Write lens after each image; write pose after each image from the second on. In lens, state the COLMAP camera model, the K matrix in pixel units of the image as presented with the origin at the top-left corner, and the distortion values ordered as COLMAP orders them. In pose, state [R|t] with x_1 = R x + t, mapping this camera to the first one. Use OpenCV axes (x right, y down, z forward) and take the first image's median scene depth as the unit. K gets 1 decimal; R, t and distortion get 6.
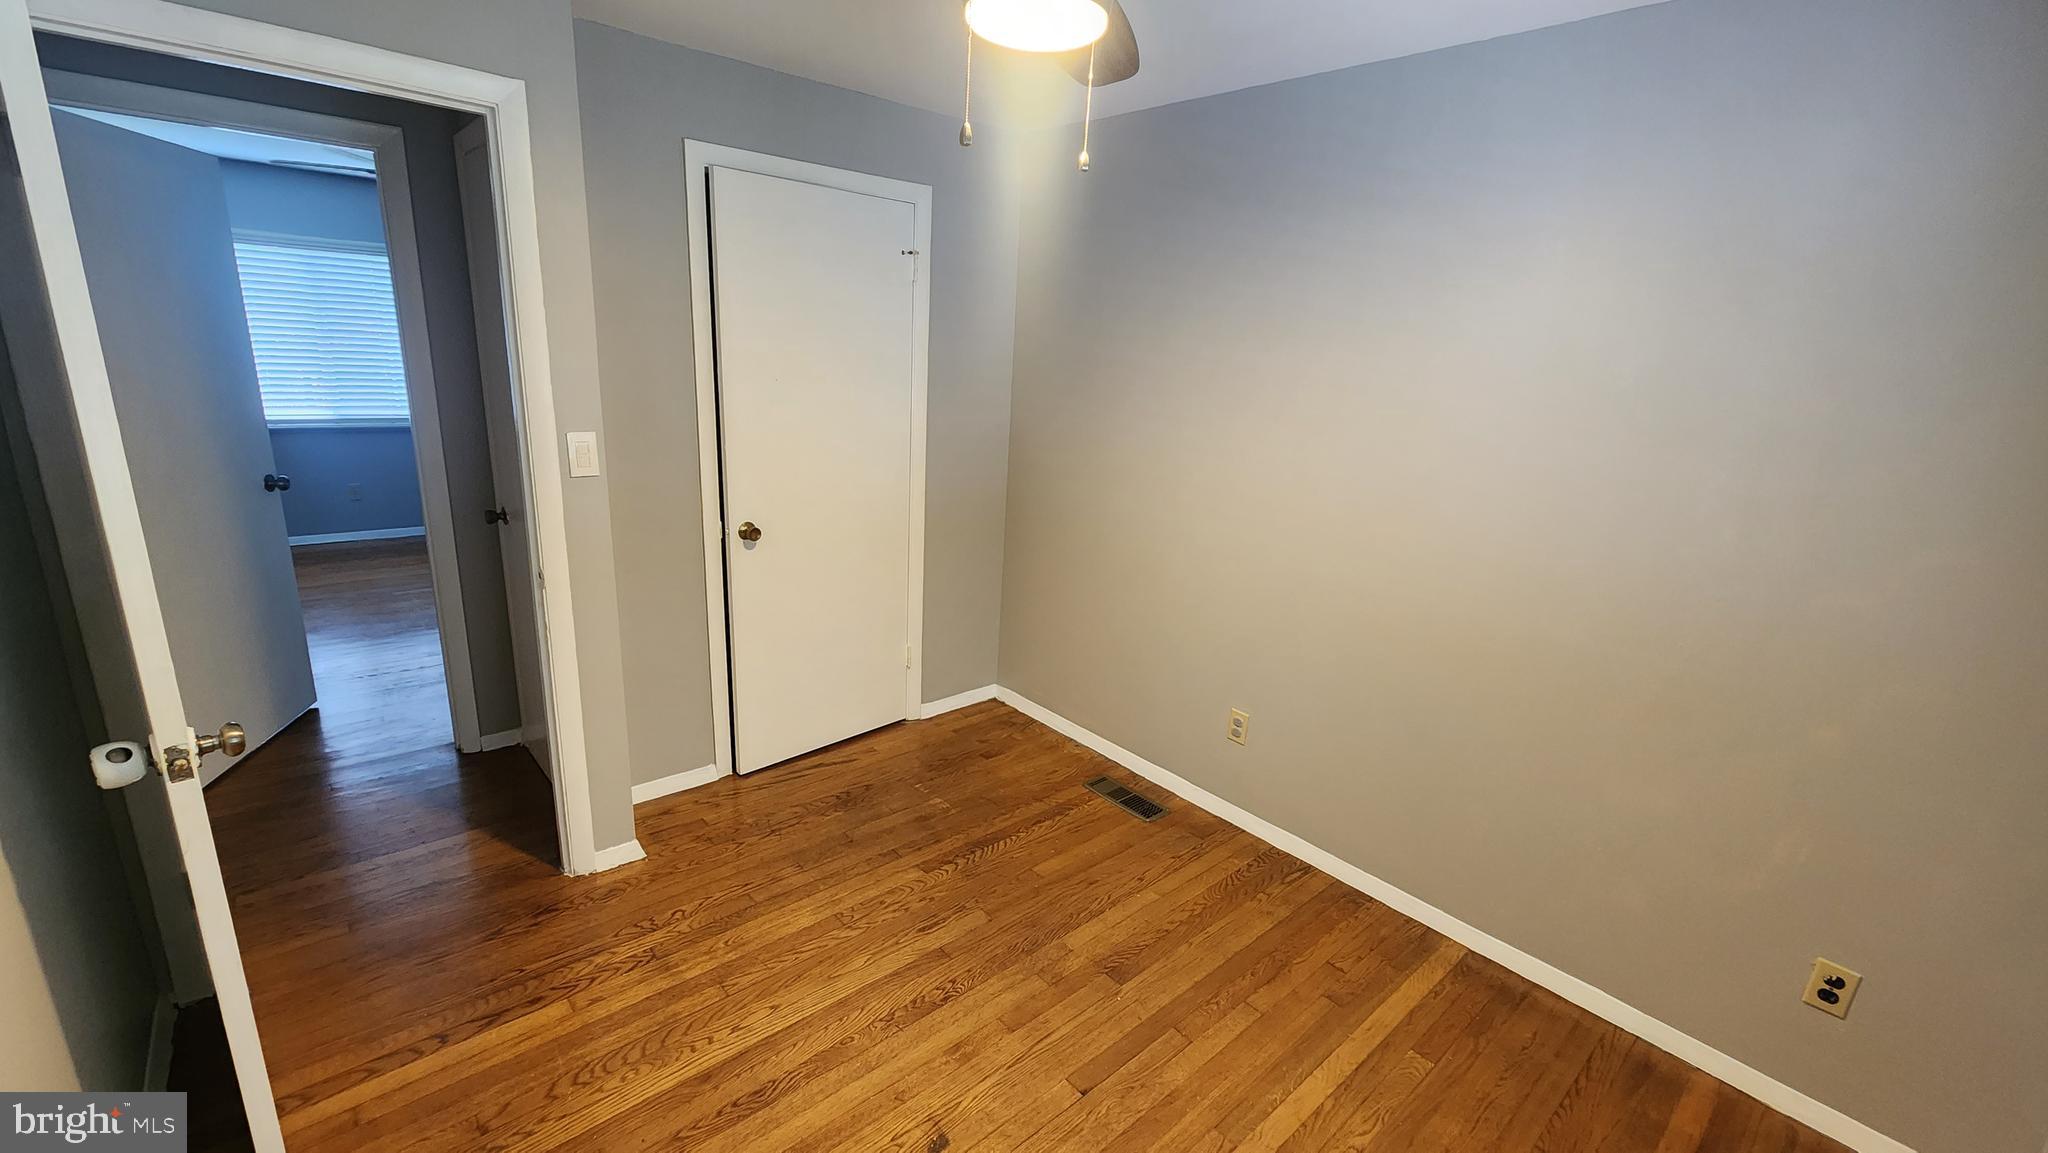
lens RADIAL K [[841.4, 0, 1023.5], [0, 841.4, 583.0], [0, 0, 1]] dist [-0.000110, -0.000155]
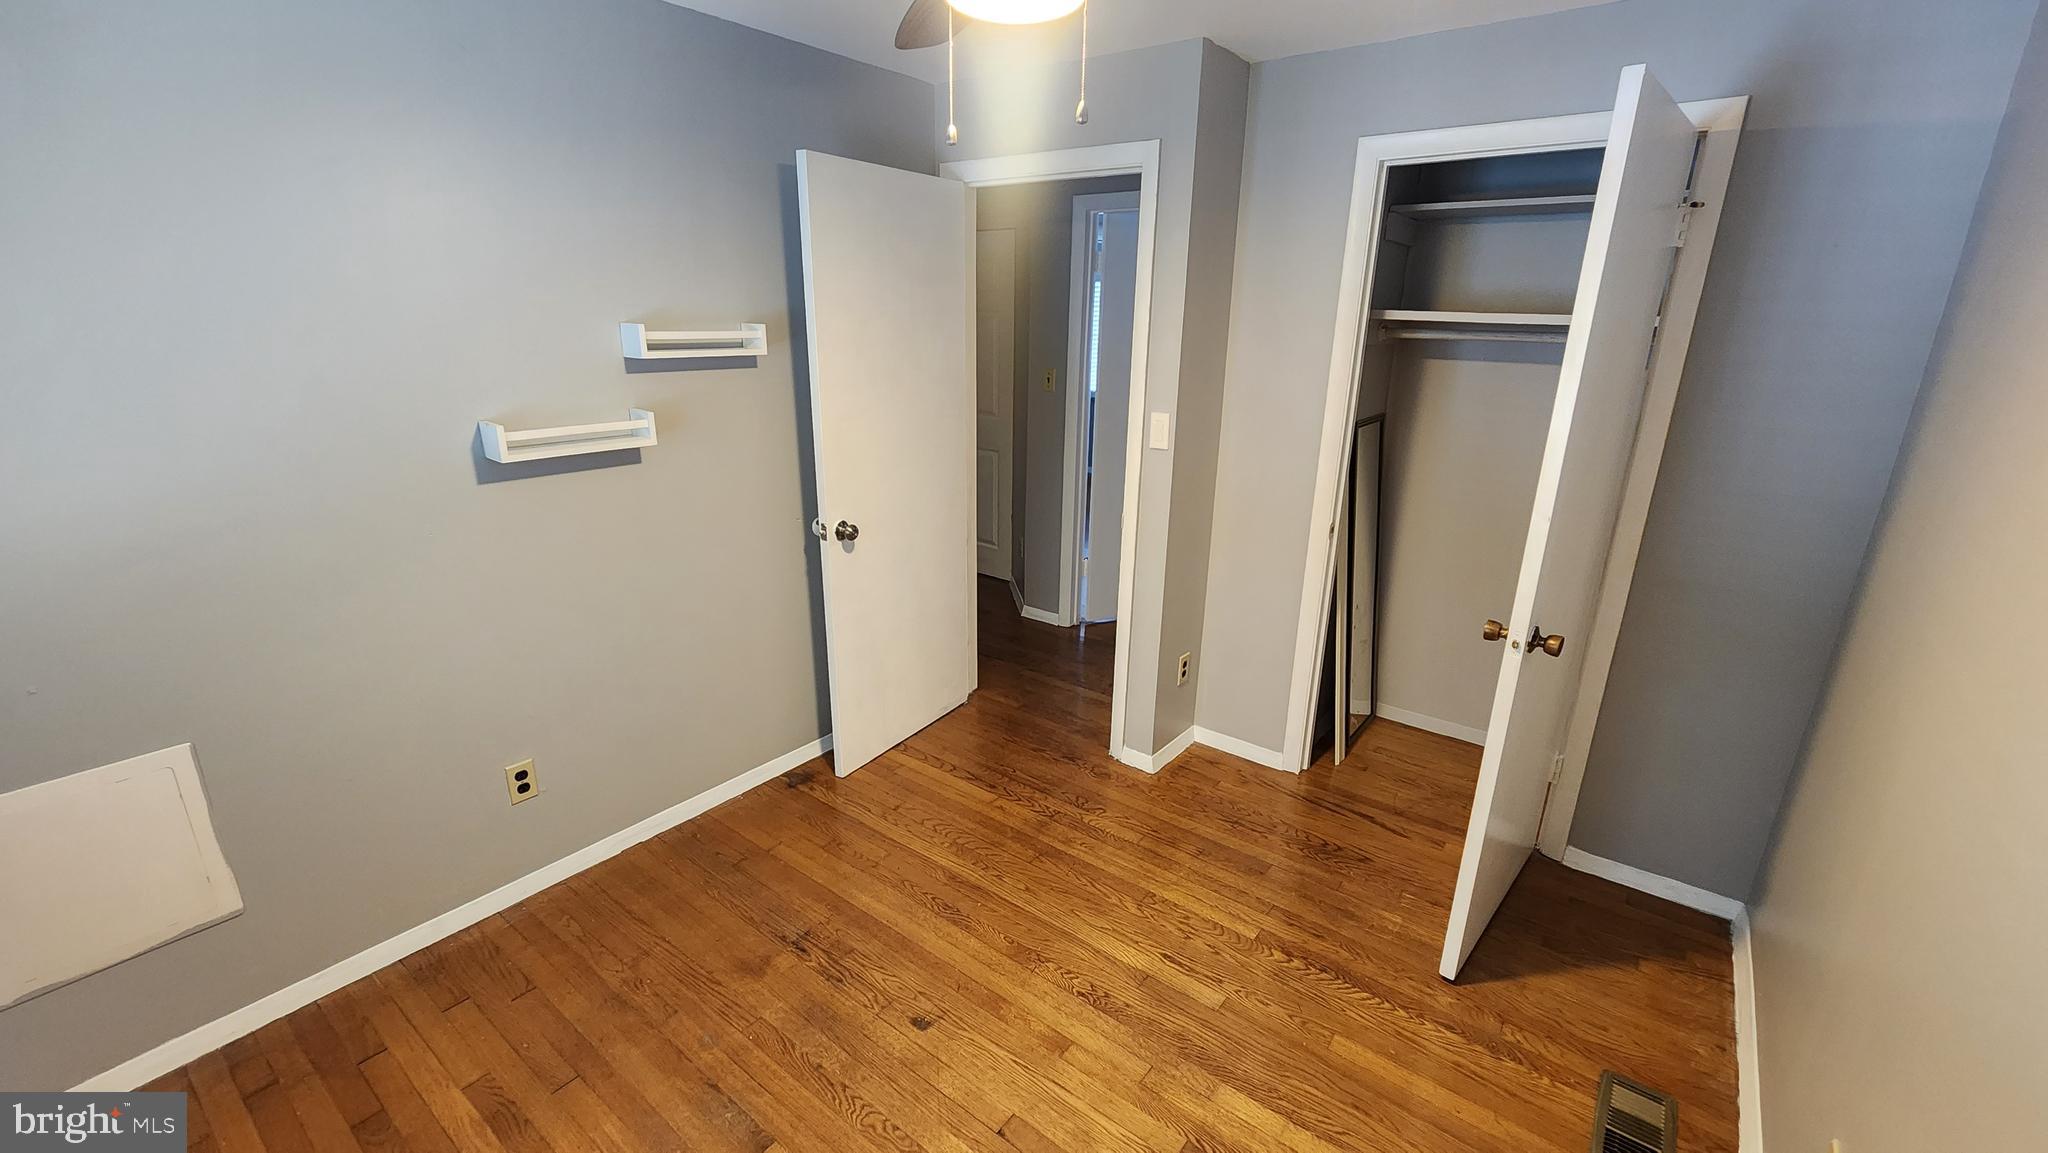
lens RADIAL K [[841.4, 0, 1023.5], [0, 841.4, 583.0], [0, 0, 1]] dist [-0.000110, -0.000155]
pose [[0.185315, 0.246498, -0.951261, 0.746702], [-0.269510, 0.943658, 0.192025, -0.139248], [0.944999, 0.220789, 0.241308, 0.615693]]
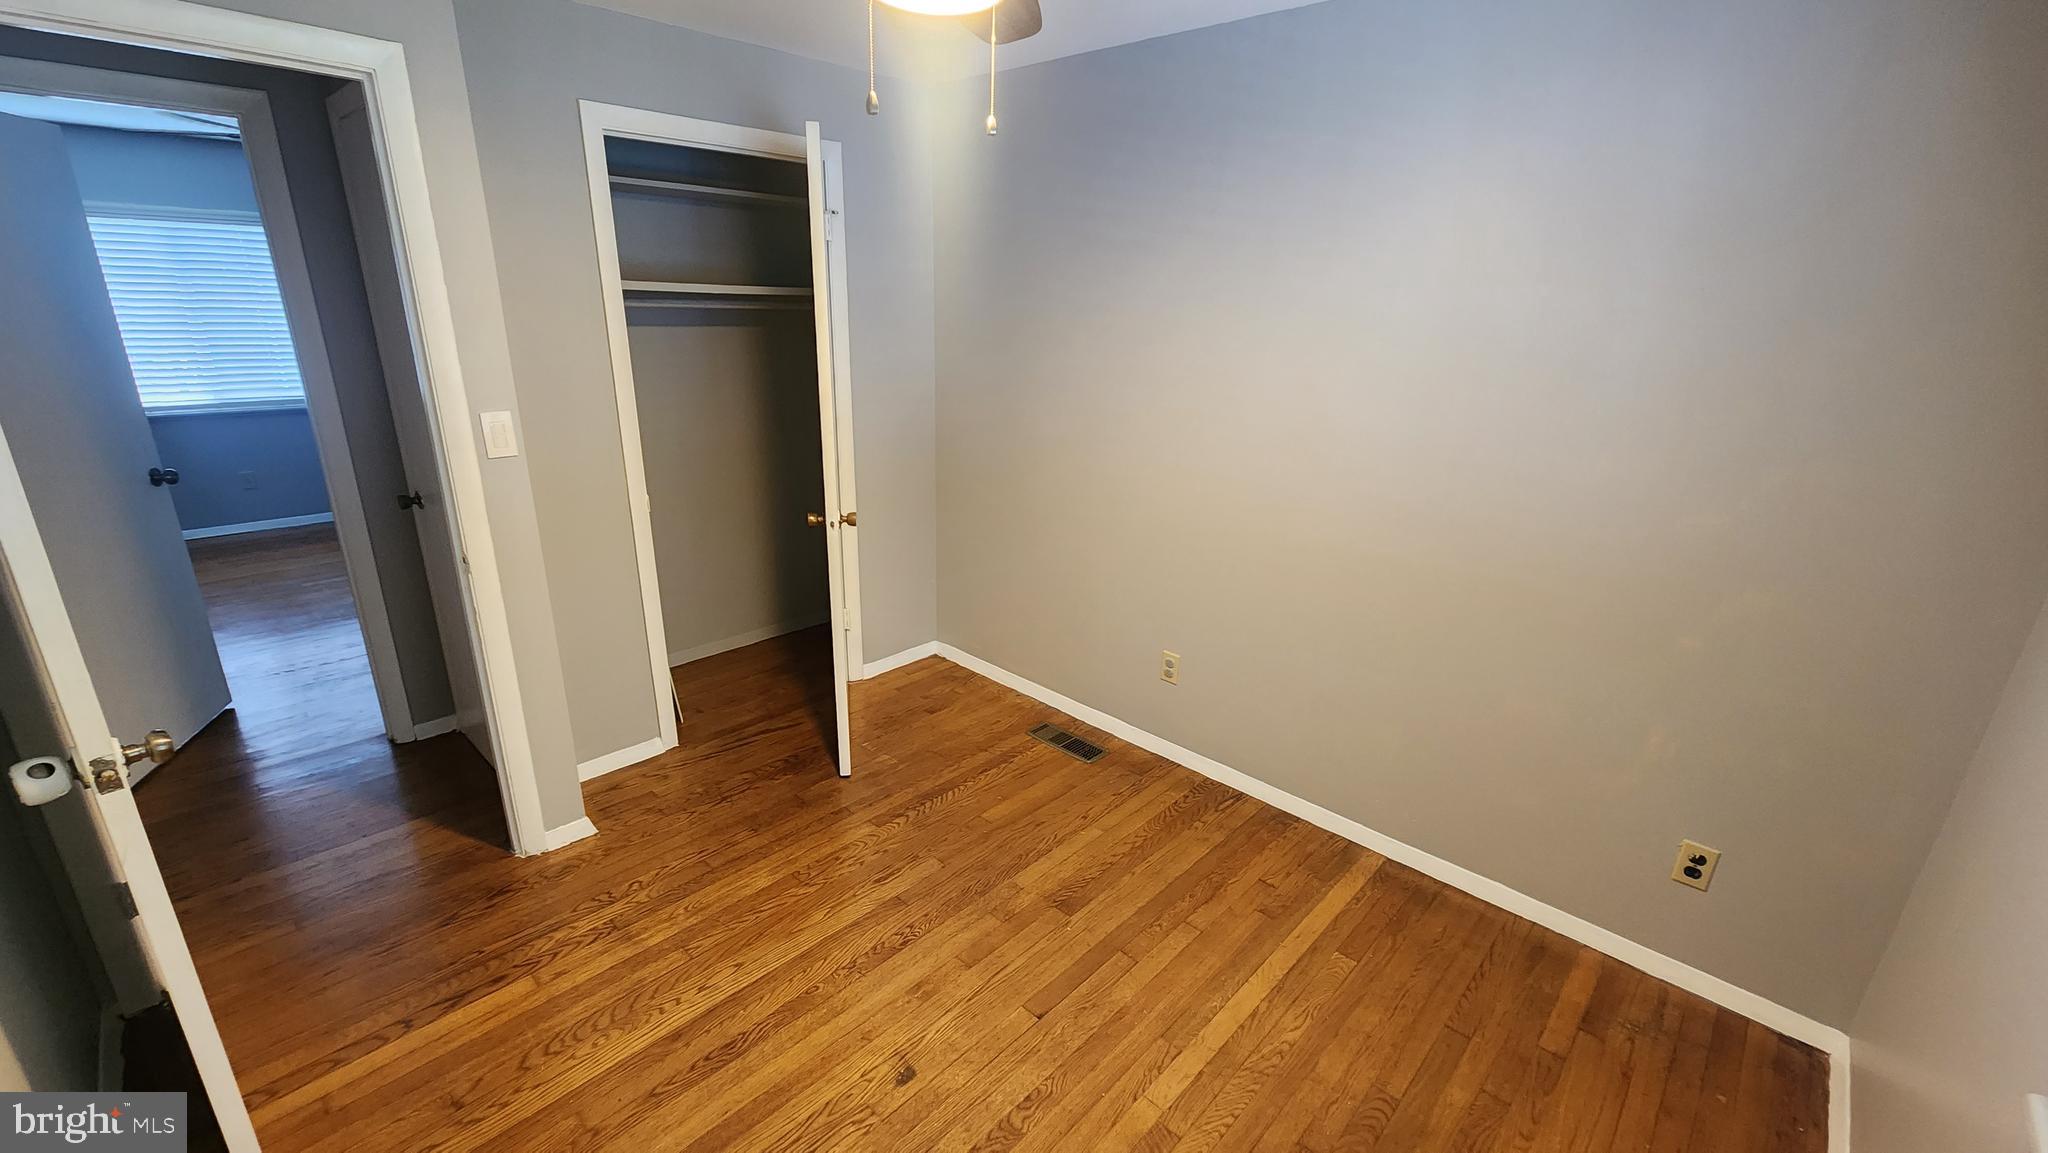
lens RADIAL K [[838.4, 0, 1019.9], [0, 838.4, 581.1], [0, 0, 1]] dist [-0.001304, 0.000470]
pose [[0.996025, -0.056256, 0.069061, 0.003616], [0.052389, 0.997022, 0.056586, -0.006937], [-0.072039, -0.052743, 0.996006, -0.026210]]
